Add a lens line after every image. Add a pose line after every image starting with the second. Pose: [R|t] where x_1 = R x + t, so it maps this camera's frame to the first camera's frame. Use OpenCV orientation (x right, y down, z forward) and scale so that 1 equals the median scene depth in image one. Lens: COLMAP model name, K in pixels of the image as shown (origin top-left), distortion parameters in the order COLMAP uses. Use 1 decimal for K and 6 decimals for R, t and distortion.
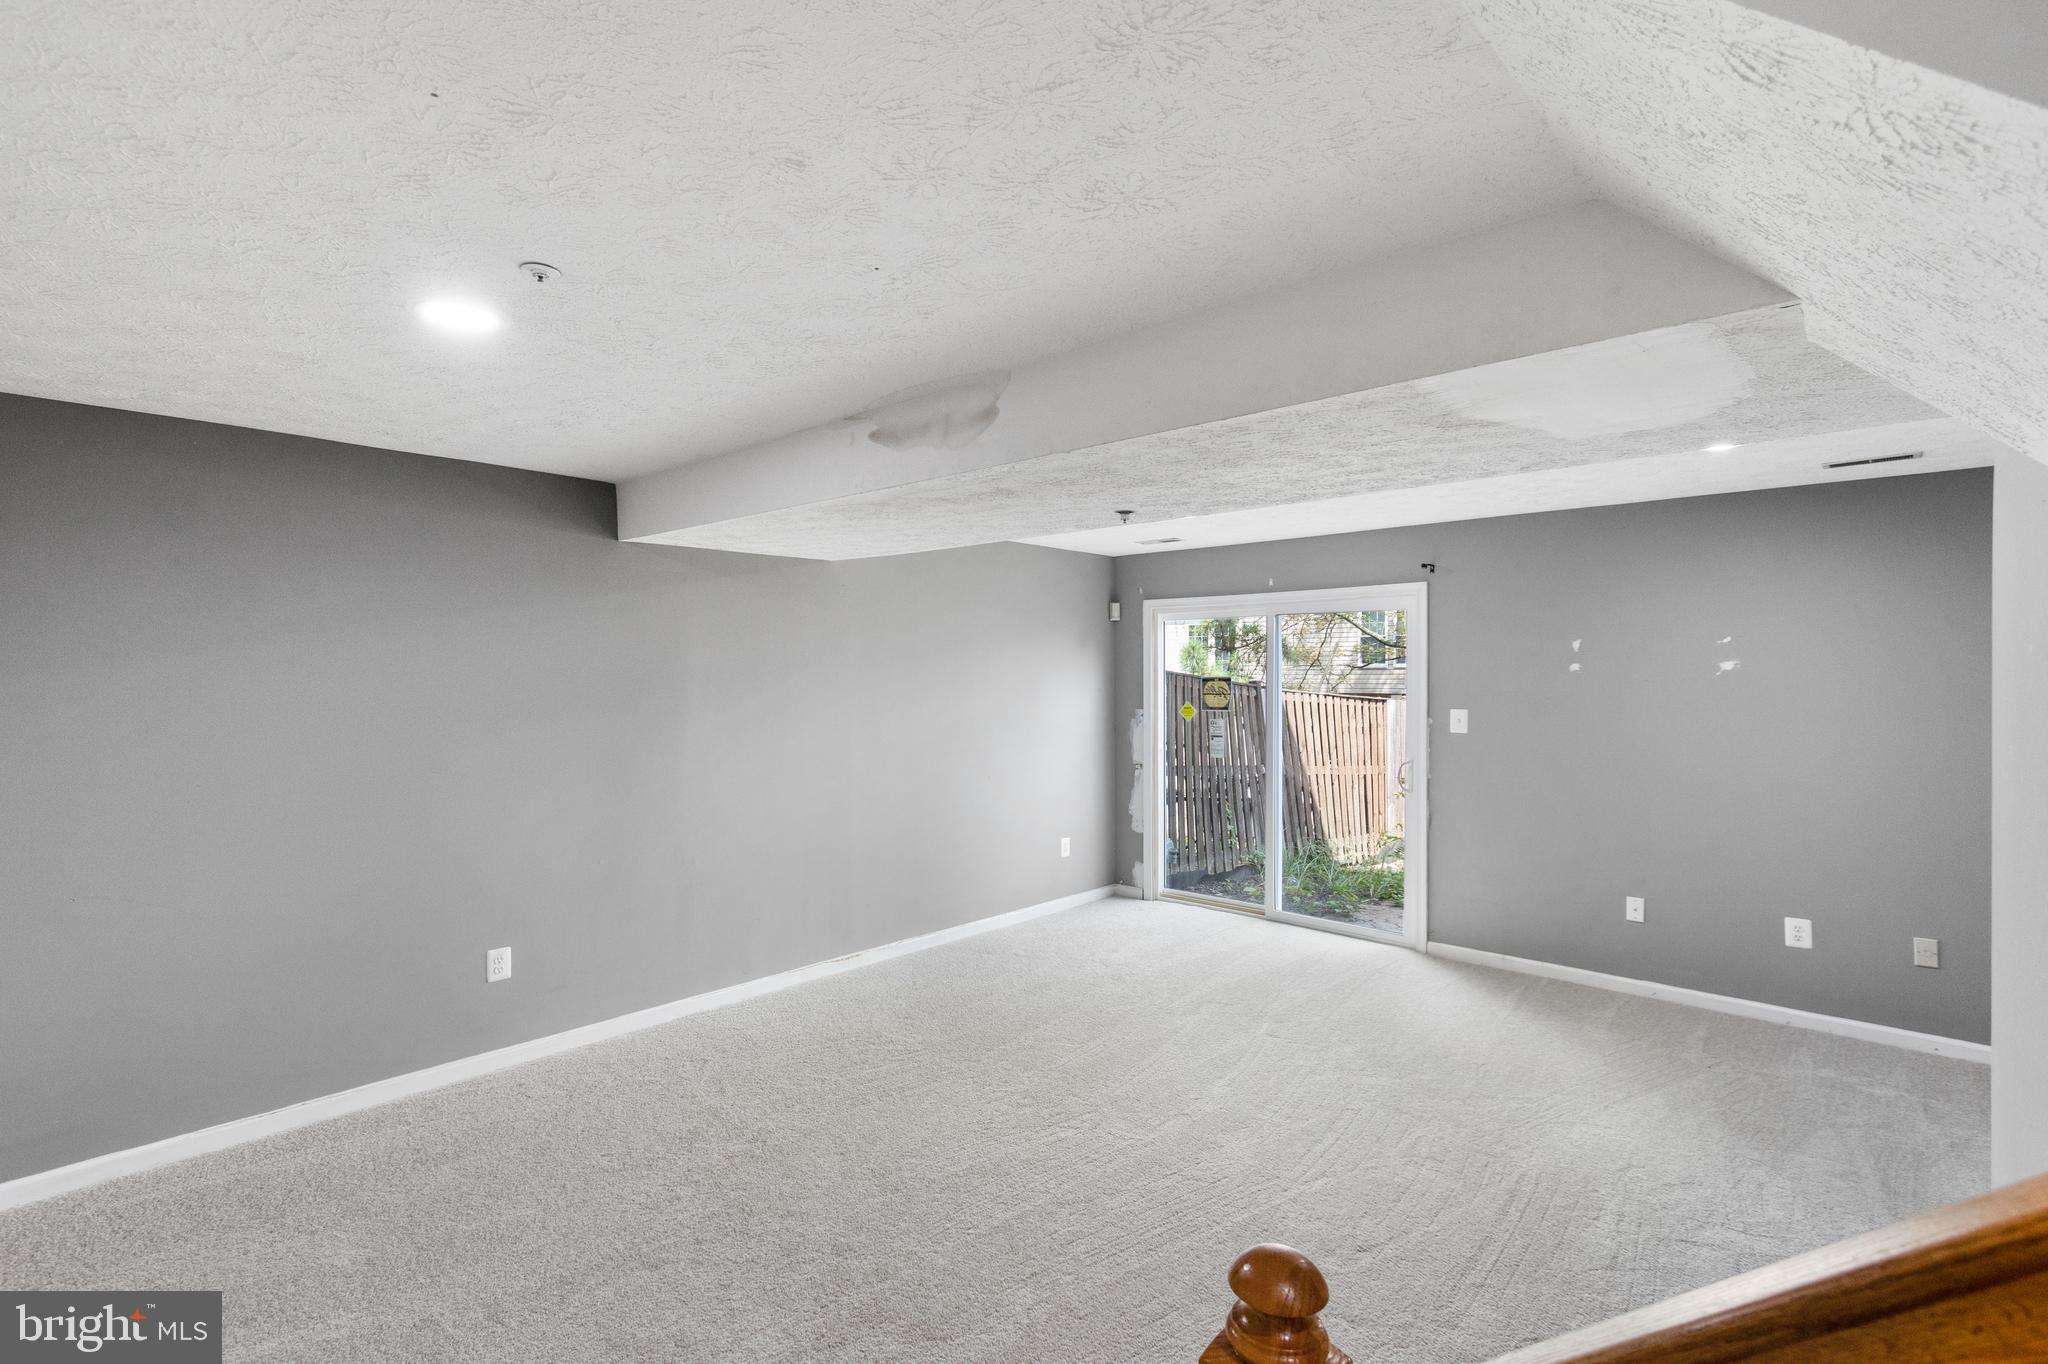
lens RADIAL K [[936.4, 0, 992.6], [0, 936.4, 665.8], [0, 0, 1]] dist [0.002150, -0.002066]
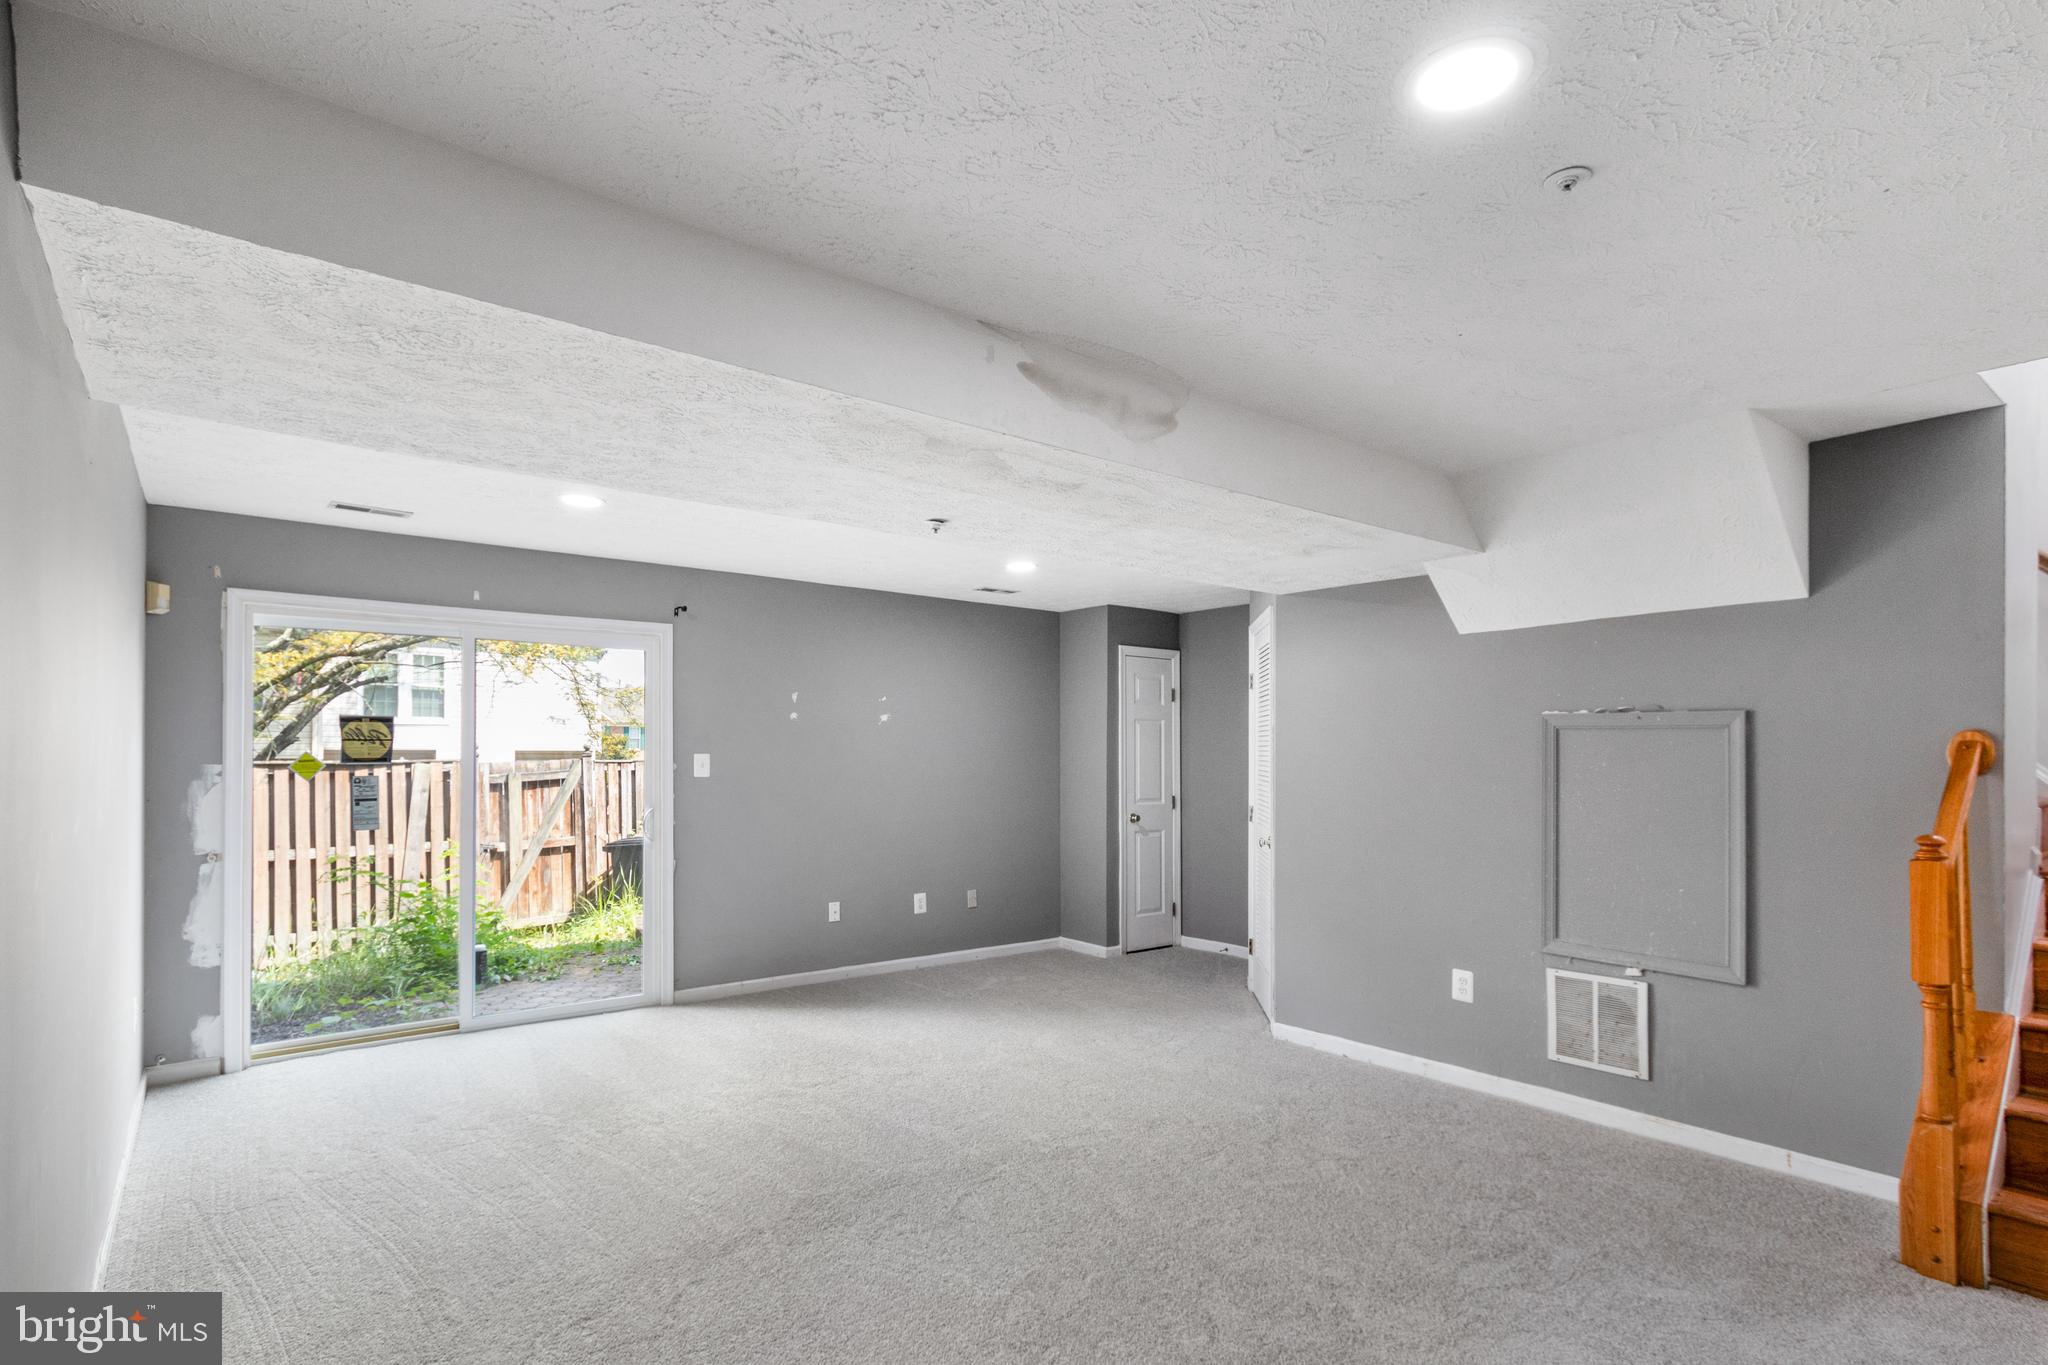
lens RADIAL K [[1016.4, 0, 1023.5], [0, 1016.4, 752.6], [0, 0, 1]] dist [0.002517, -0.000123]
pose [[0.154951, 0.003652, 0.987915, -0.884914], [-0.012476, 0.999921, -0.001739, 0.070081], [-0.987843, -0.012056, 0.154985, 0.794483]]
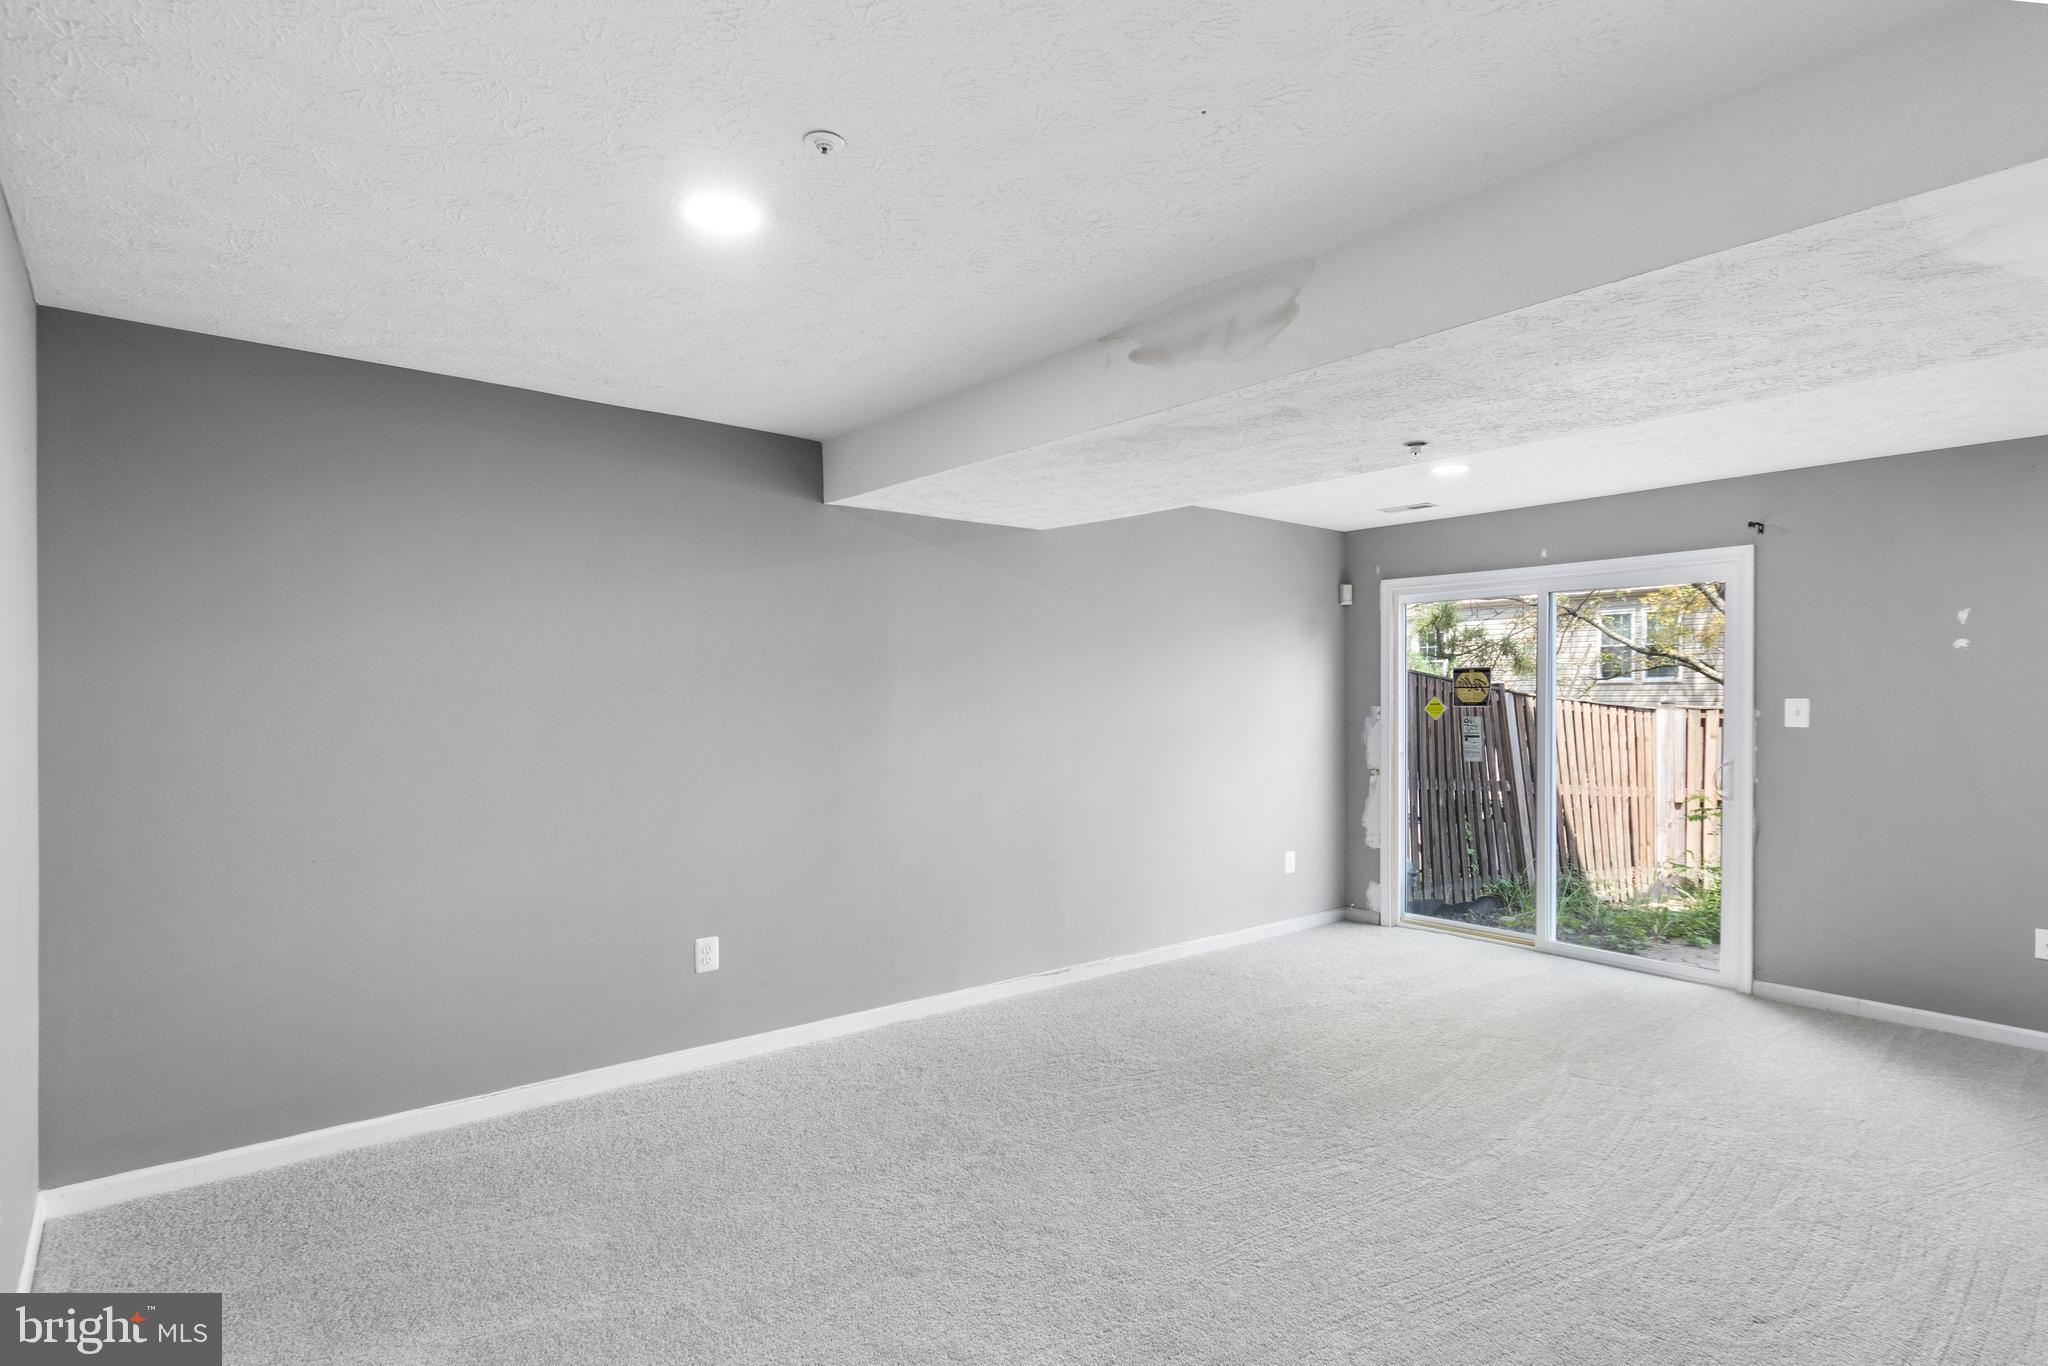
lens RADIAL K [[1025.8, 0, 1017.0], [0, 1025.8, 687.6], [0, 0, 1]] dist [0.003813, -0.003063]
pose [[0.991230, 0.000894, -0.132142, -0.099982], [-0.000713, 0.999999, 0.001416, 0.059406], [0.132143, -0.001309, 0.991230, 0.028257]]
